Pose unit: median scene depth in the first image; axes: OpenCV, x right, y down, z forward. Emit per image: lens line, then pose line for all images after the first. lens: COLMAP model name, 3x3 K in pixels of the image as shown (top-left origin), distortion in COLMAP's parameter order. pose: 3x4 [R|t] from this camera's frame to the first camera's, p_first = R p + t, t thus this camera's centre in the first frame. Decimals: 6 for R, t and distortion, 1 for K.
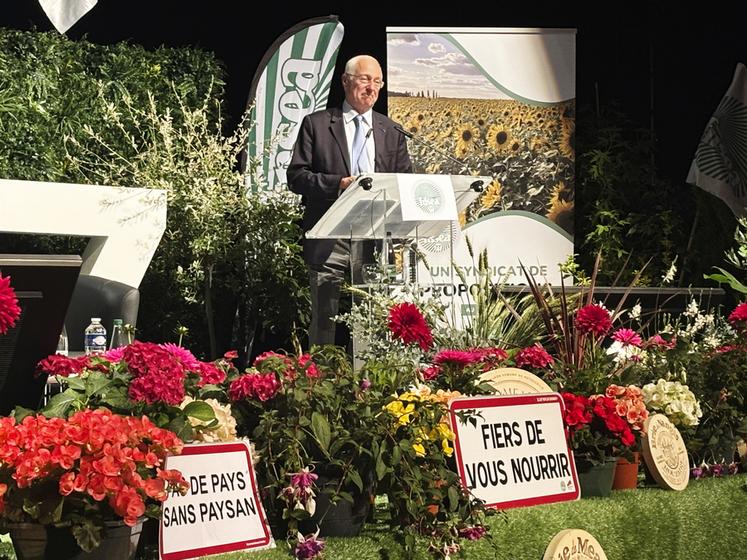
lens RADIAL K [[2032.2, 0, 373.5], [0, 2032.2, 280.0], [0, 0, 1]] dist [0.247778, -0.010445]
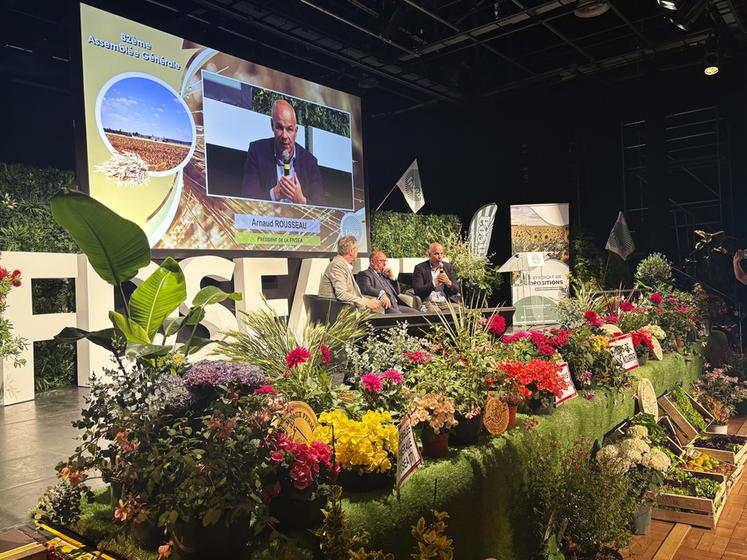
lens RADIAL K [[582.1, 0, 373.5], [0, 582.1, 280.0], [0, 0, 1]] dist [0.035482, -0.043145]
pose [[0.991183, -0.032227, -0.128522, -0.103016], [0.035570, 0.999084, 0.023808, -0.035396], [0.127637, -0.028169, 0.991421, 0.024942]]
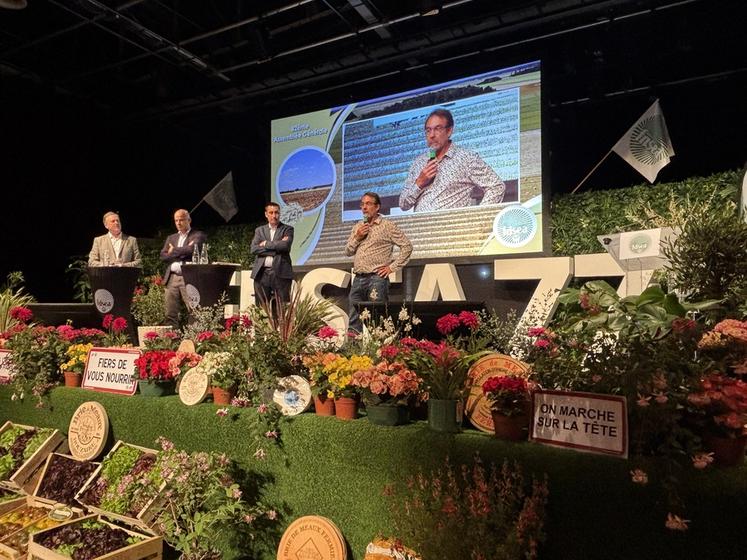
lens RADIAL K [[518.4, 0, 373.5], [0, 518.4, 280.0], [0, 0, 1]] dist [0.033890, -0.001251]
pose [[0.053436, -0.046798, -0.997474, 0.409029], [0.025772, 0.998633, -0.045472, 0.003171], [0.998239, -0.023277, 0.054569, 0.686822]]
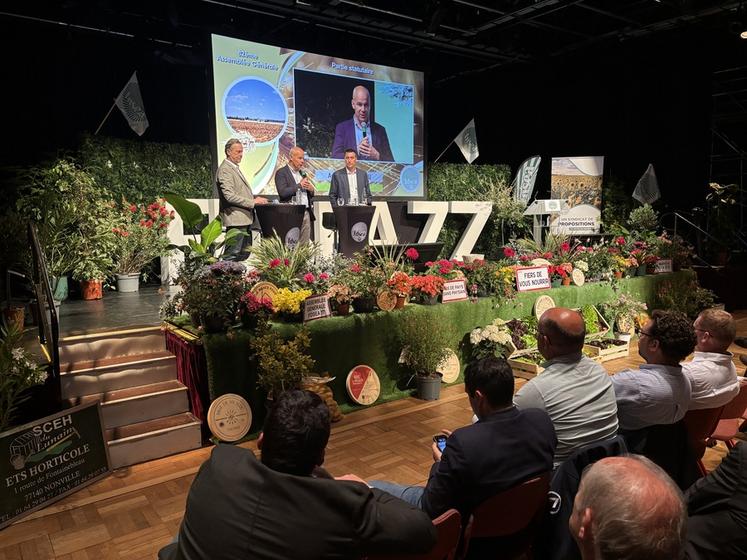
lens RADIAL K [[557.1, 0, 373.5], [0, 557.1, 280.0], [0, 0, 1]] dist [0.004401, 0.000721]
pose [[0.925319, 0.044729, -0.376543, 0.112053], [0.012226, 0.988983, 0.147524, -0.056583], [0.378993, -0.141110, 0.914578, -0.170245]]
